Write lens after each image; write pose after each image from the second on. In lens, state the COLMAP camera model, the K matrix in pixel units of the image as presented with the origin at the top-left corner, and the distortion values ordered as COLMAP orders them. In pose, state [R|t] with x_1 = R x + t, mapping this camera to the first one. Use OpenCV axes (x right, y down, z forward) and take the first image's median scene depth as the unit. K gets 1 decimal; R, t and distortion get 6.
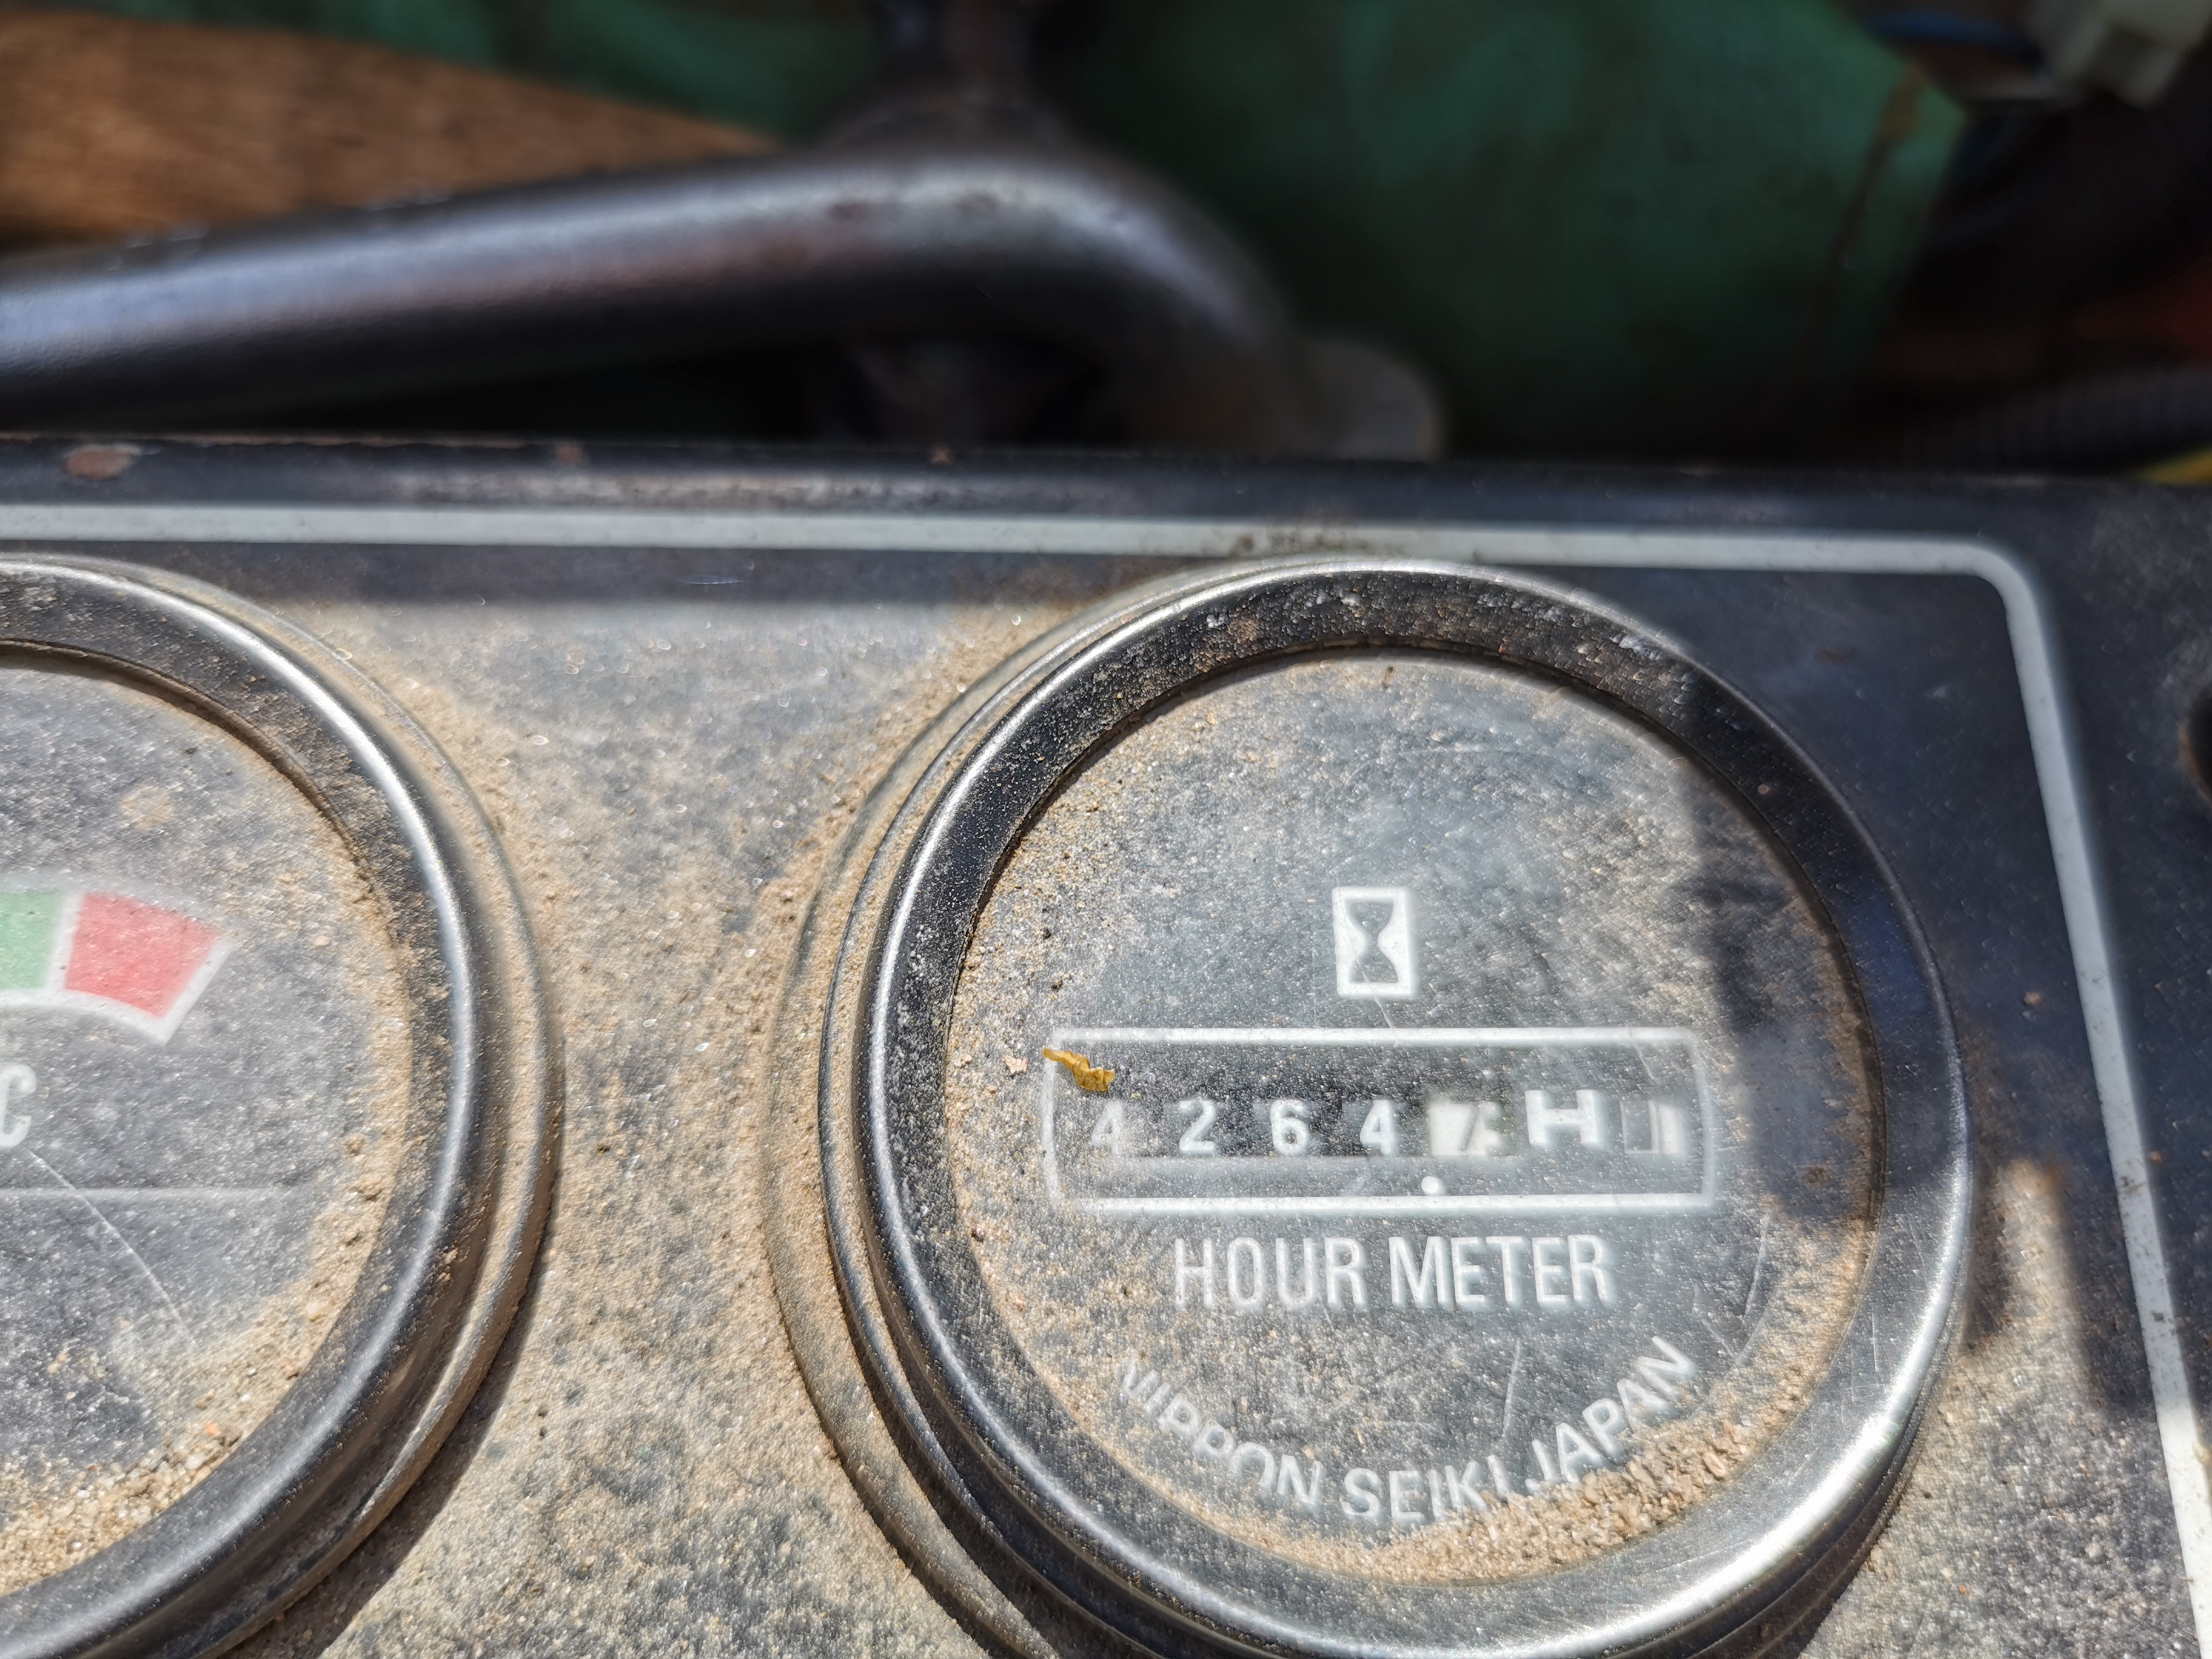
lens RADIAL K [[1718.5, 0, 1103.9], [0, 1718.5, 866.5], [0, 0, 1]] dist [-0.046975, 0.000672]
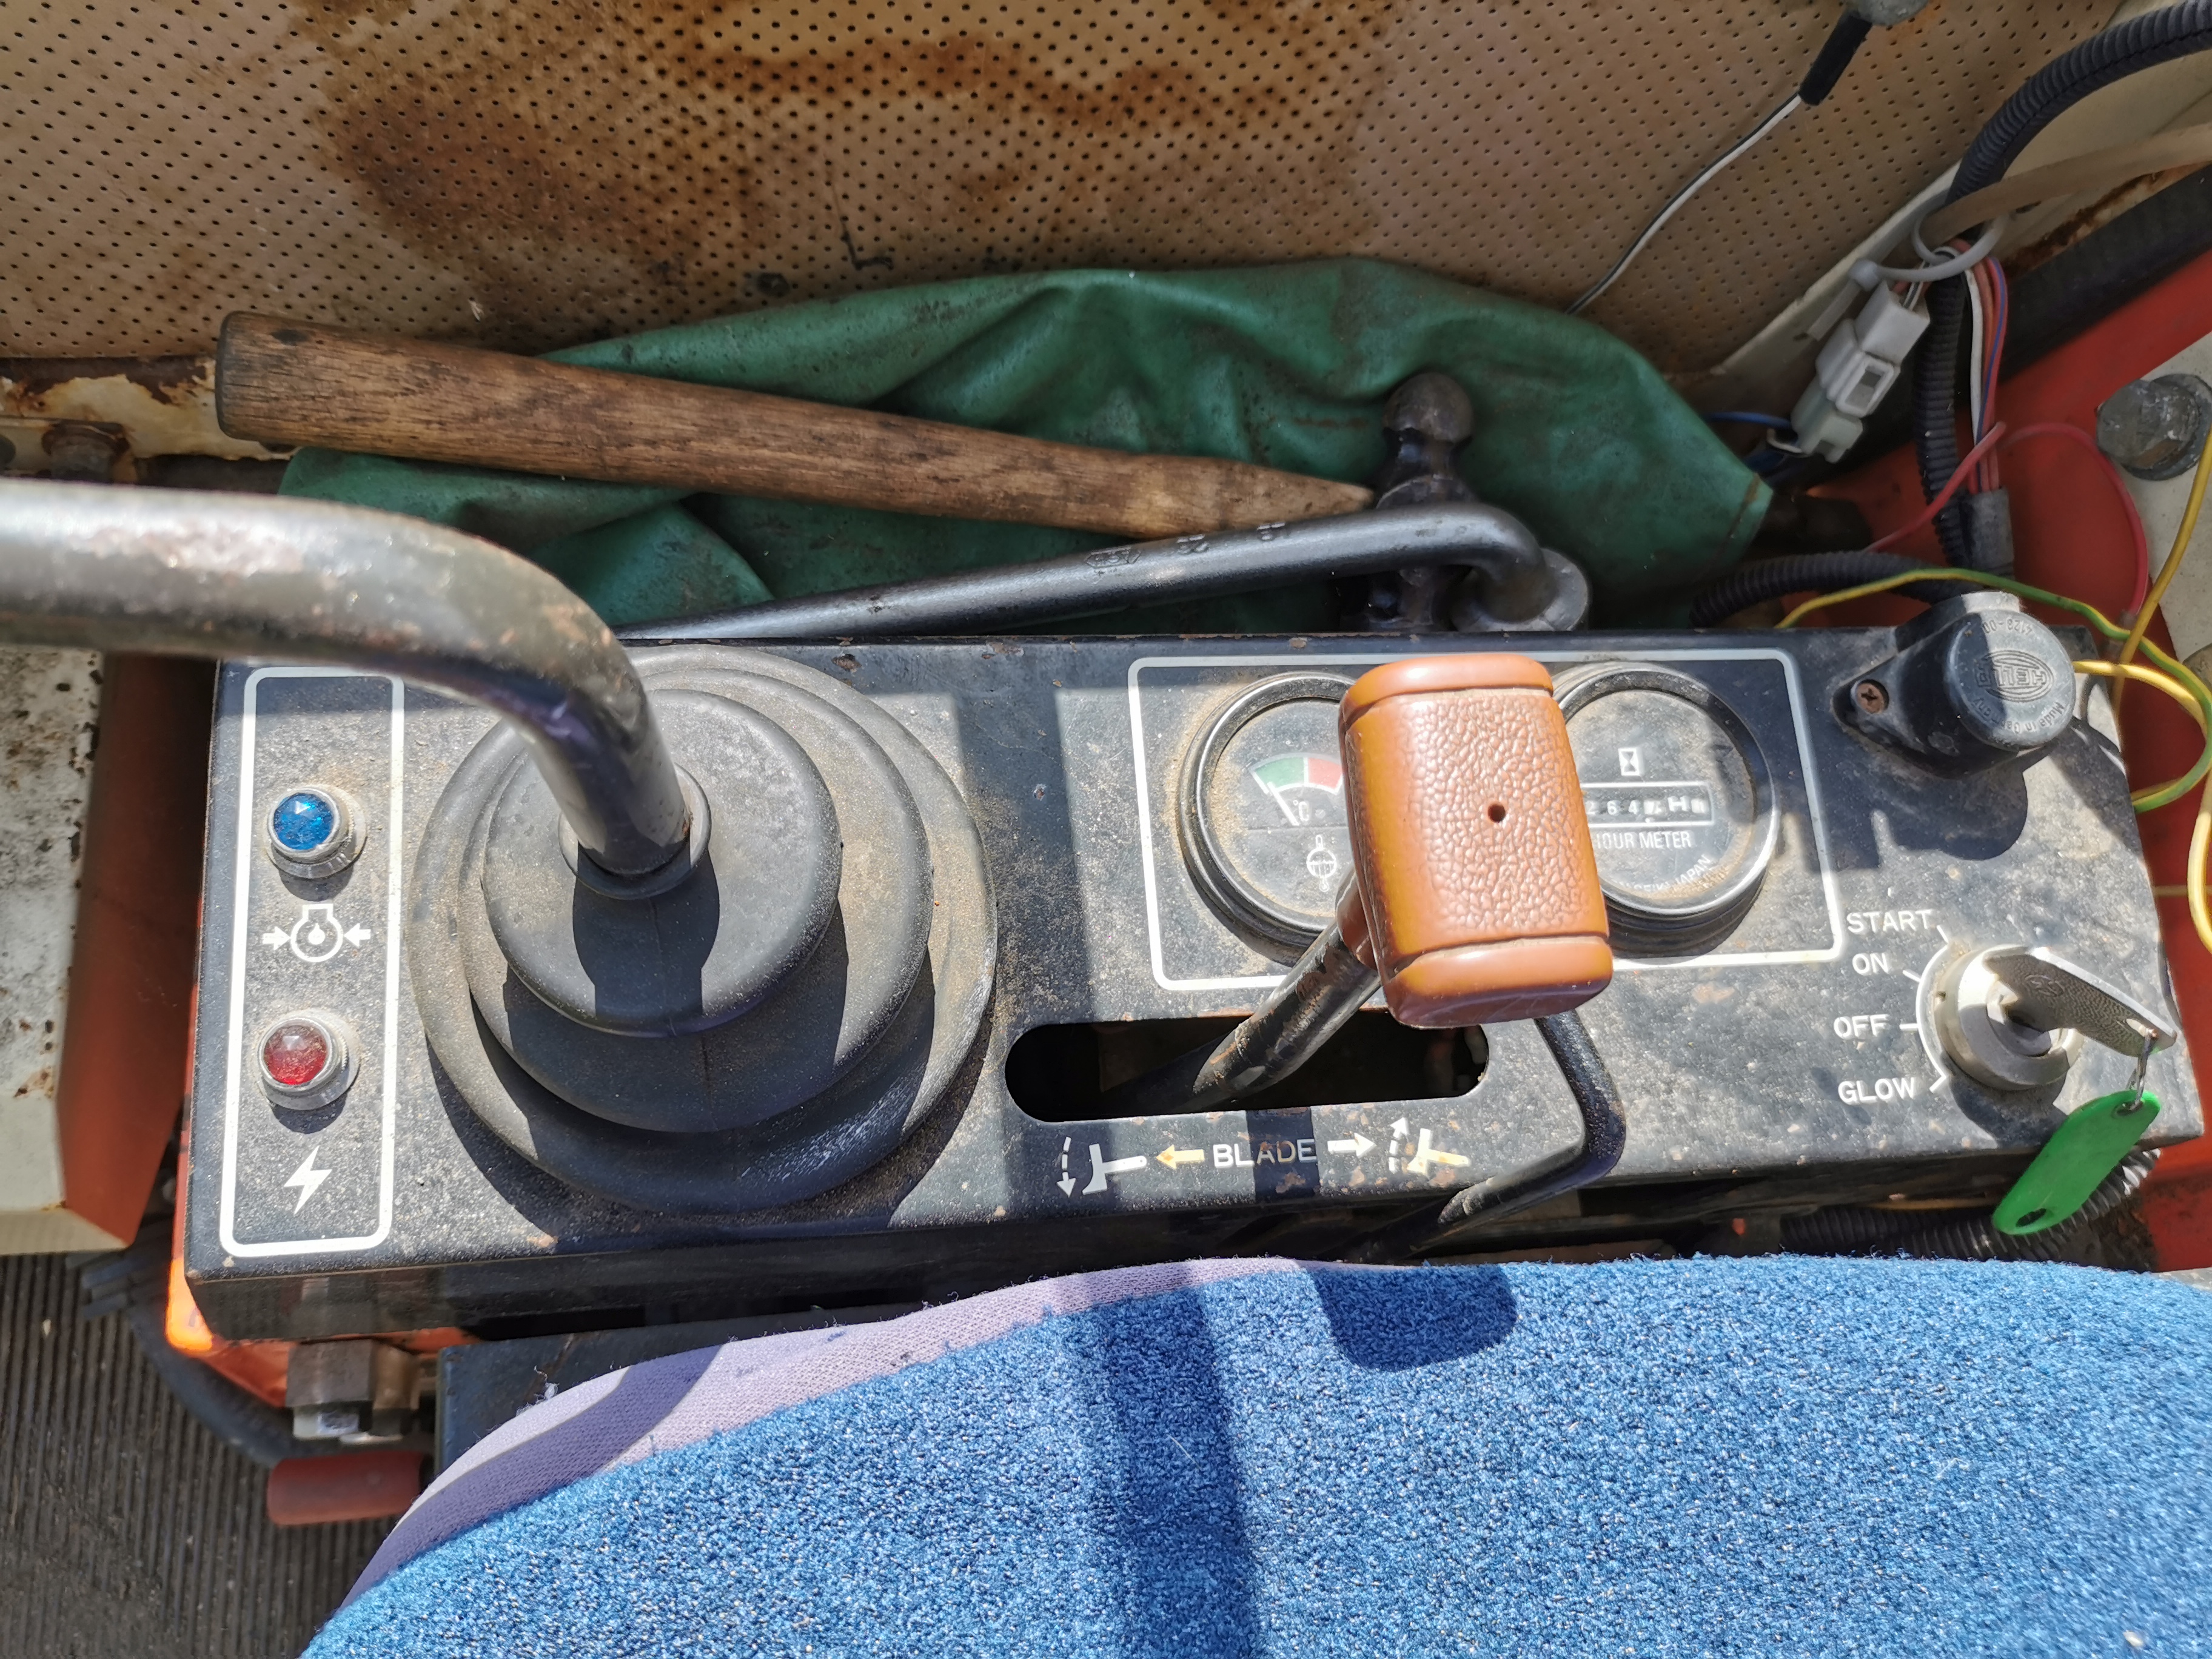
lens RADIAL K [[1731.6, 0, 1106.0], [0, 1731.6, 829.5], [0, 0, 1]] dist [0.011900, -0.005071]
pose [[0.993425, -0.030555, 0.110336, -1.524057], [0.025900, 0.998723, 0.043385, -0.004802], [-0.111521, -0.040242, 0.992947, -2.912855]]
